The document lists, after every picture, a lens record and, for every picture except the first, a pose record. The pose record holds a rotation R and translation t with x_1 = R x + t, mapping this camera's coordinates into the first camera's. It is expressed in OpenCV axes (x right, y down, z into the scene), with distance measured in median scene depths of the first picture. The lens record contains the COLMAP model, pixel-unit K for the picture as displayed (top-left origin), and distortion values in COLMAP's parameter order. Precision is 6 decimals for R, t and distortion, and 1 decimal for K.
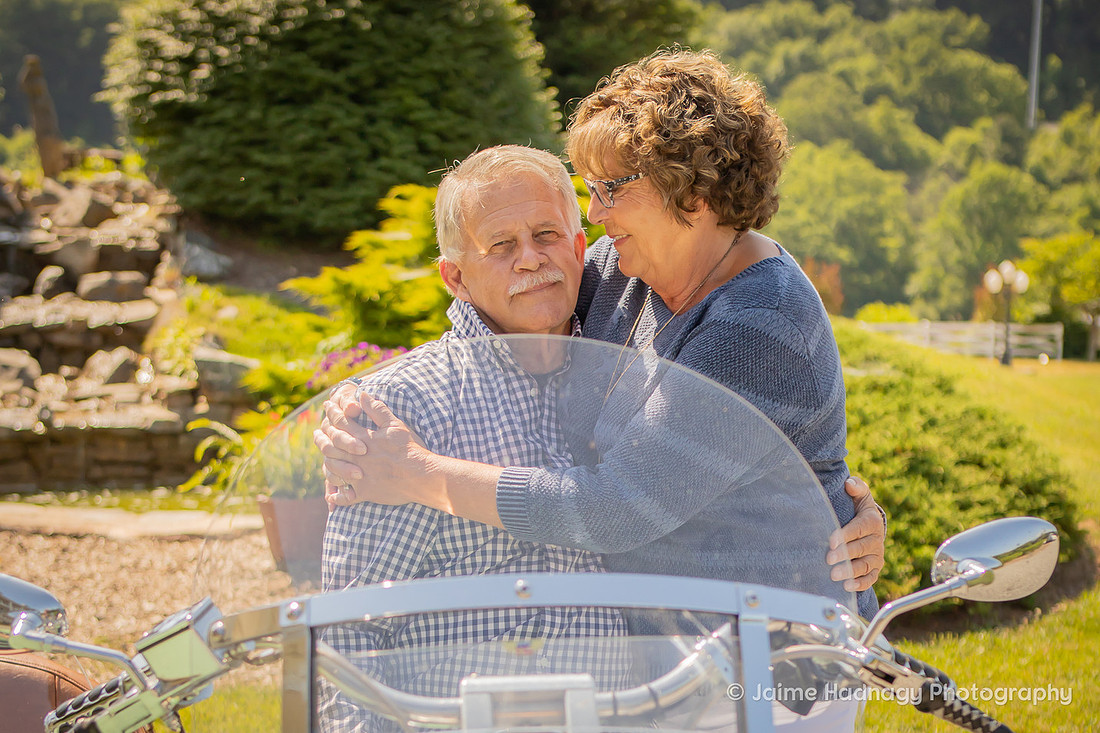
lens RADIAL K [[1843.1, 0, 552.9], [0, 1843.1, 675.2], [0, 0, 1]] dist [-0.058572, 0.128554]
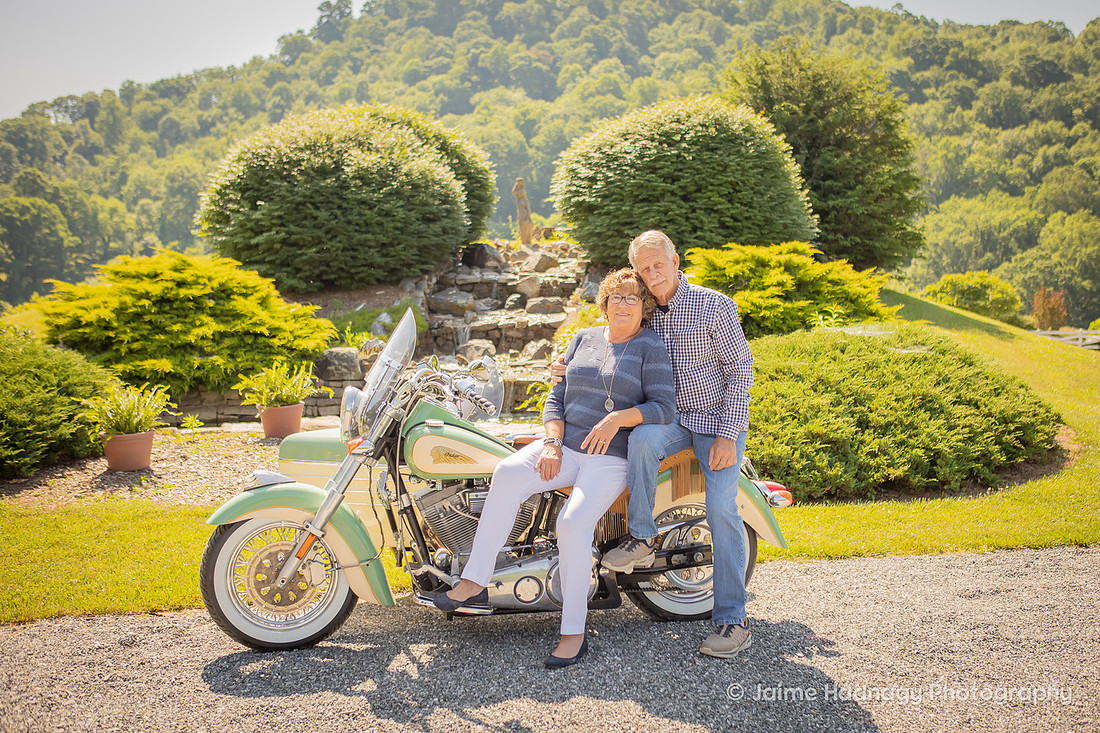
lens RADIAL K [[1226.3, 0, 591.5], [0, 1226.3, 334.7], [0, 0, 1]] dist [-0.079232, 0.151699]
pose [[0.968344, 0.003942, -0.249589, 0.097202], [-0.049839, 0.982796, -0.177840, 0.022954], [0.244594, 0.184650, 0.951881, -0.100465]]
